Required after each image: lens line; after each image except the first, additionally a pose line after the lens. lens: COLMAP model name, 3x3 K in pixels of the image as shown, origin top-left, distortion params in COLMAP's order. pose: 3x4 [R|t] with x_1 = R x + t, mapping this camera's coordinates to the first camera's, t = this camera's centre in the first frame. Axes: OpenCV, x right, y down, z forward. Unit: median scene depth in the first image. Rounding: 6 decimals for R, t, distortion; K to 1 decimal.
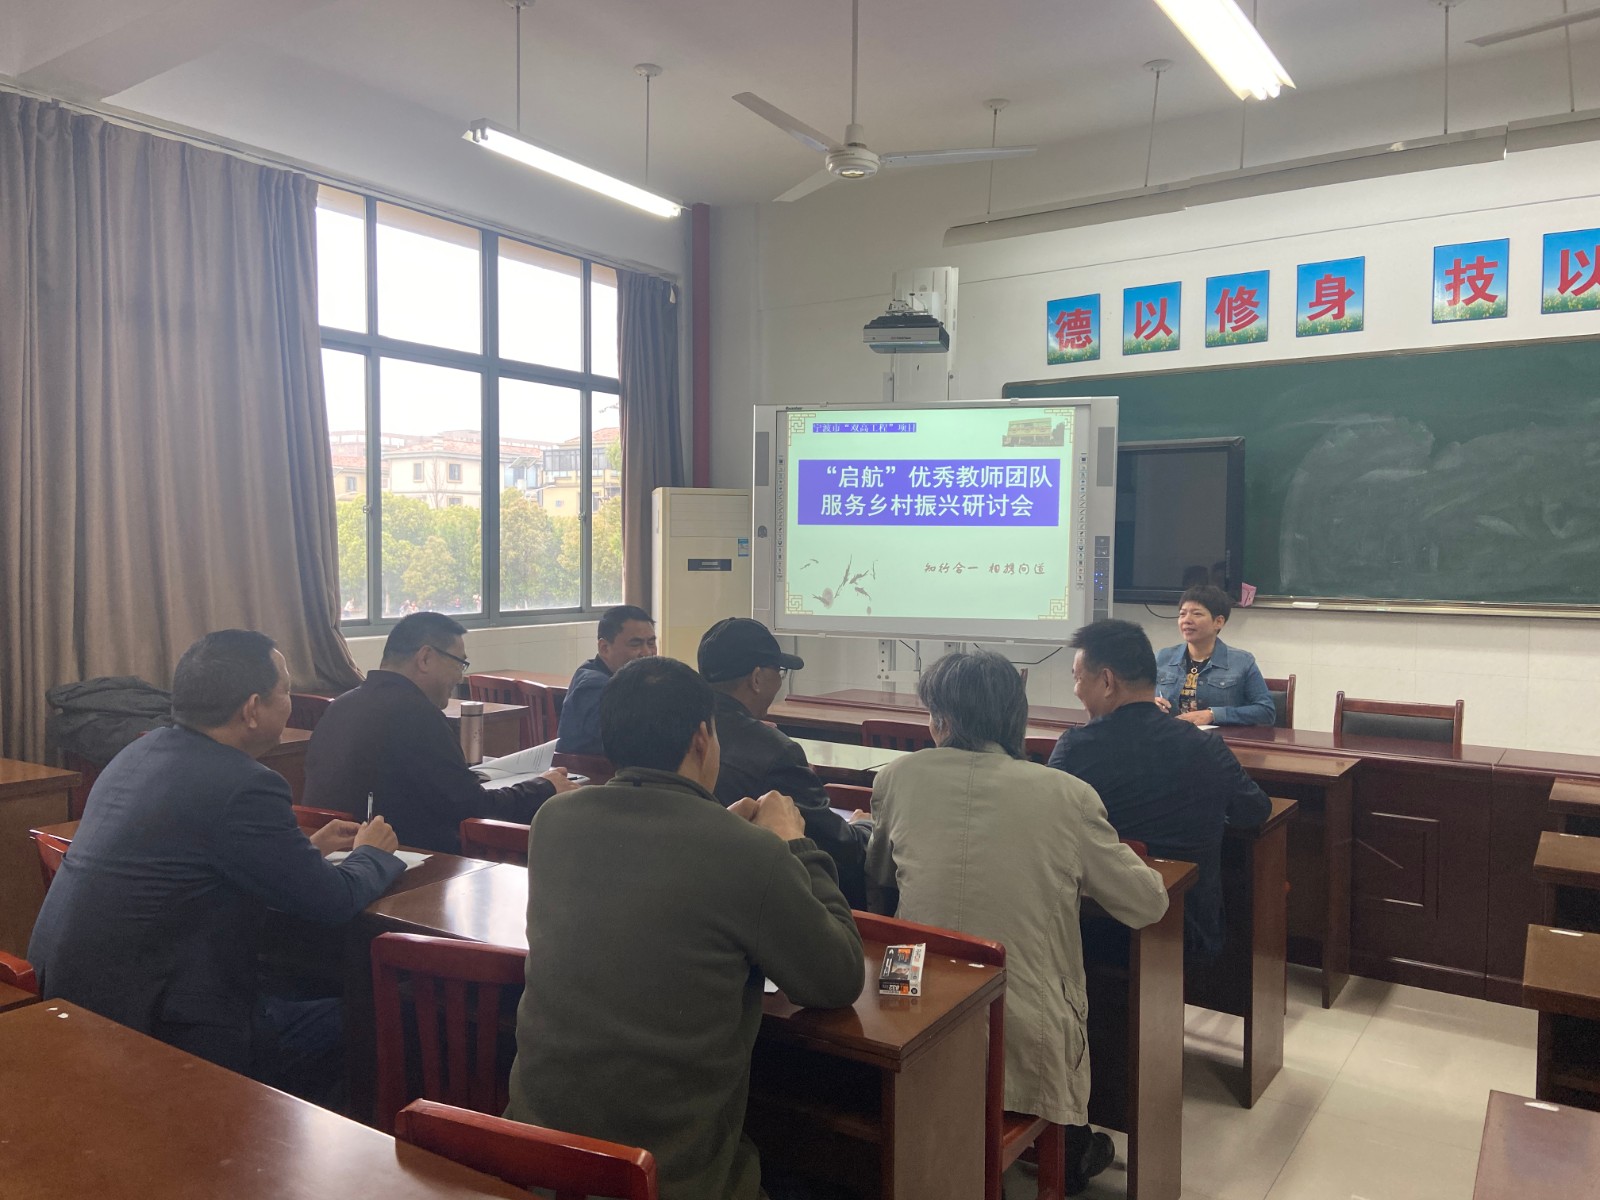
lens RADIAL K [[1222.9, 0, 796.9], [0, 1222.9, 579.8], [0, 0, 1]] dist [0.131072, -0.161517]
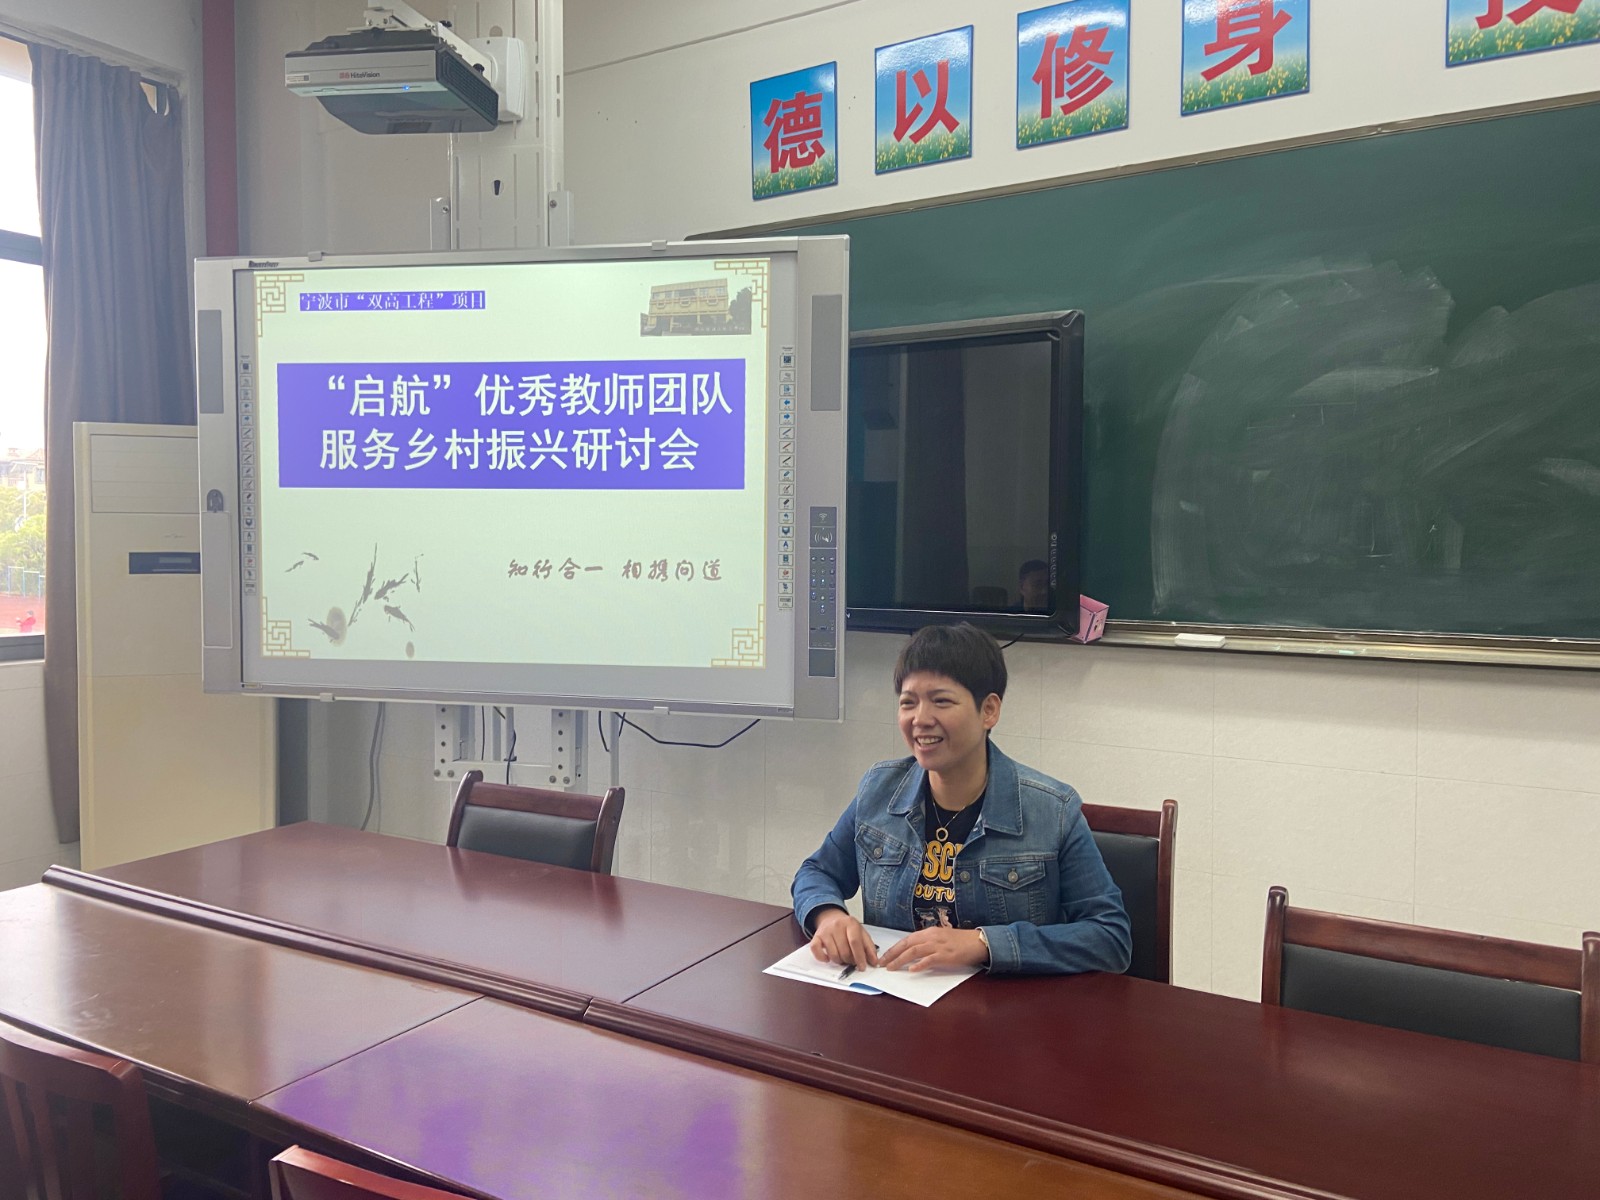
lens RADIAL K [[1222.9, 0, 807.1], [0, 1222.9, 571.8], [0, 0, 1]] dist [0.131072, -0.161517]
pose [[0.997854, -0.002806, 0.065416, 0.201478], [0.003022, 0.999990, -0.003208, -0.006509], [-0.065406, 0.003399, 0.997853, 0.471720]]
